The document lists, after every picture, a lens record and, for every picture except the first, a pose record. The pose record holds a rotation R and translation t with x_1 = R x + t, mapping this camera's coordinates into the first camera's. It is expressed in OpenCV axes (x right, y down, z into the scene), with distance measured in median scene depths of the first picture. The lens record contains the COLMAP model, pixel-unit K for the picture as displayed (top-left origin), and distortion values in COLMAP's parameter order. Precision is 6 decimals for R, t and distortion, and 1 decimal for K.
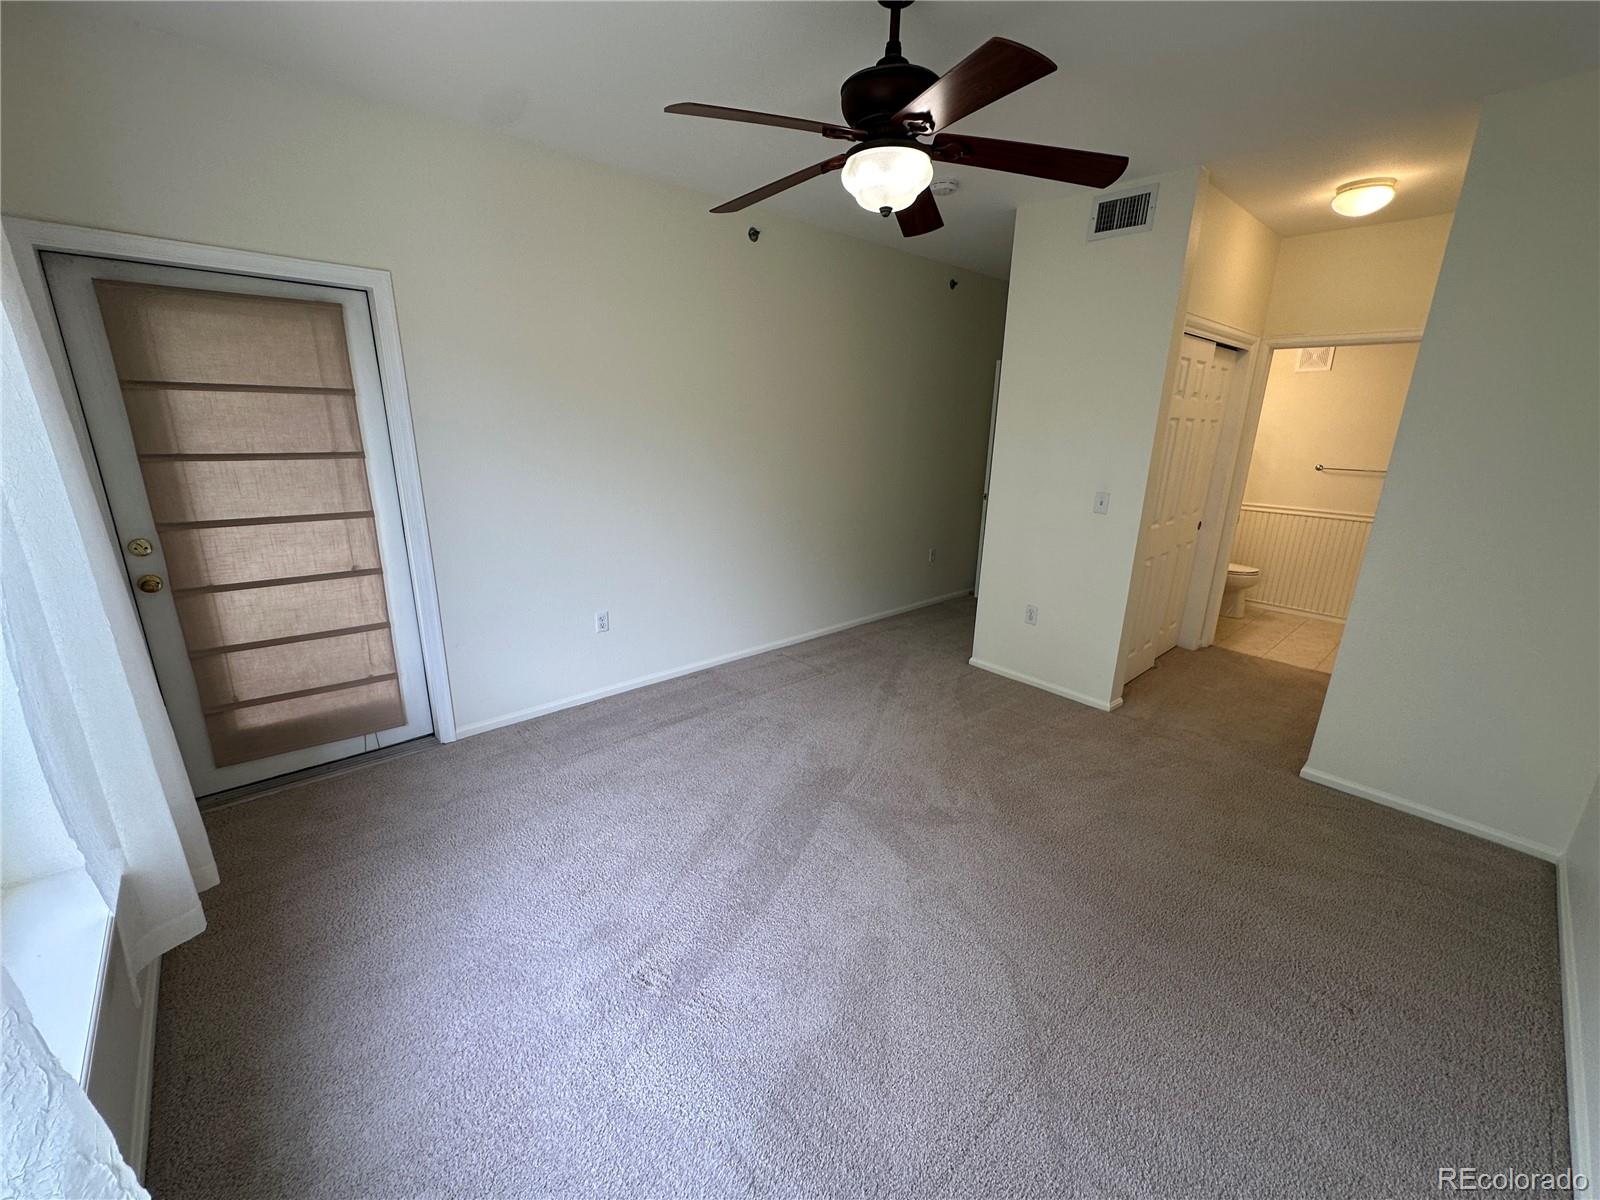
lens RADIAL K [[642.3, 0, 807.2], [0, 642.3, 609.2], [0, 0, 1]] dist [-0.001632, 0.000639]
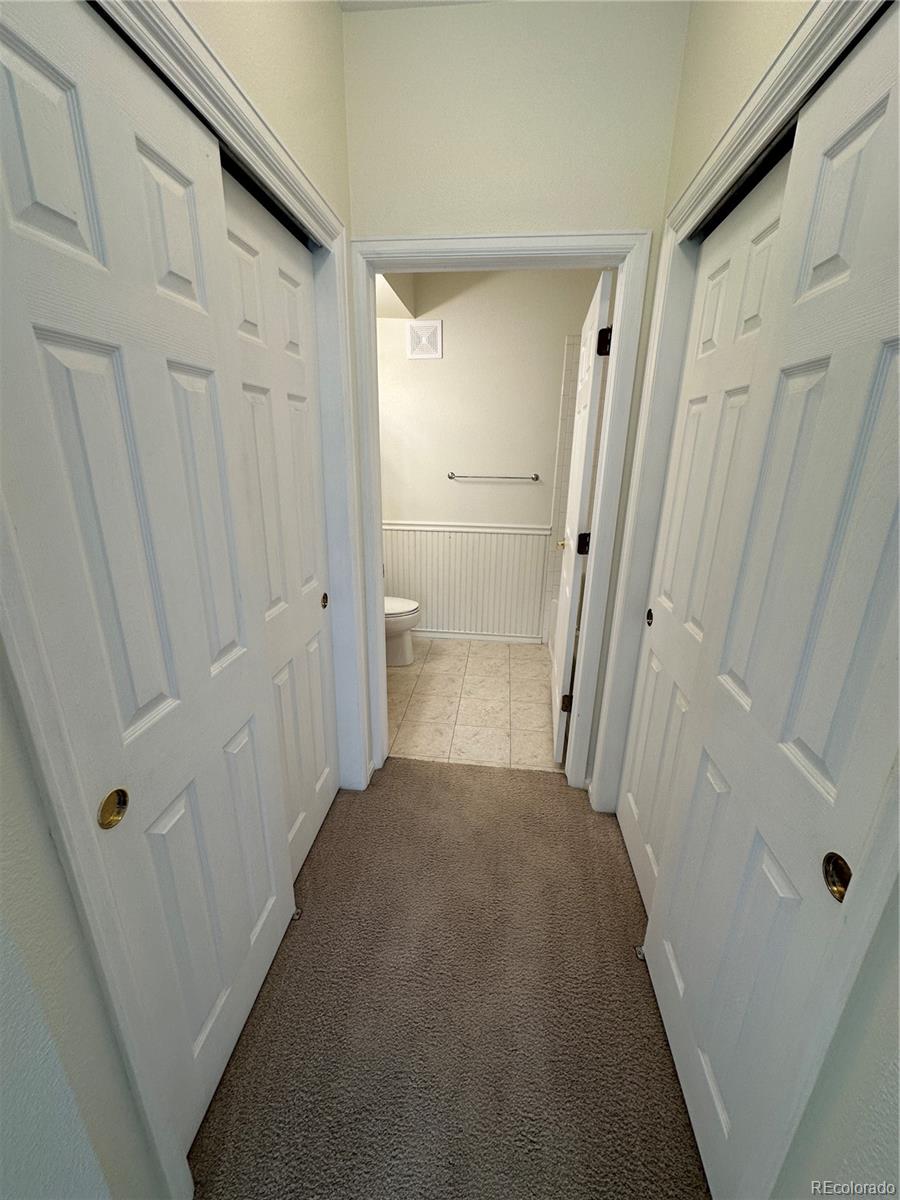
lens RADIAL K [[481.7, 0, 450.5], [0, 481.7, 597.8], [0, 0, 1]] dist [-0.001632, 0.000639]
pose [[0.752633, -0.207038, 0.625044, 0.358511], [0.184014, 0.977592, 0.102239, -0.126711], [-0.632205, 0.038068, 0.773865, 0.506362]]
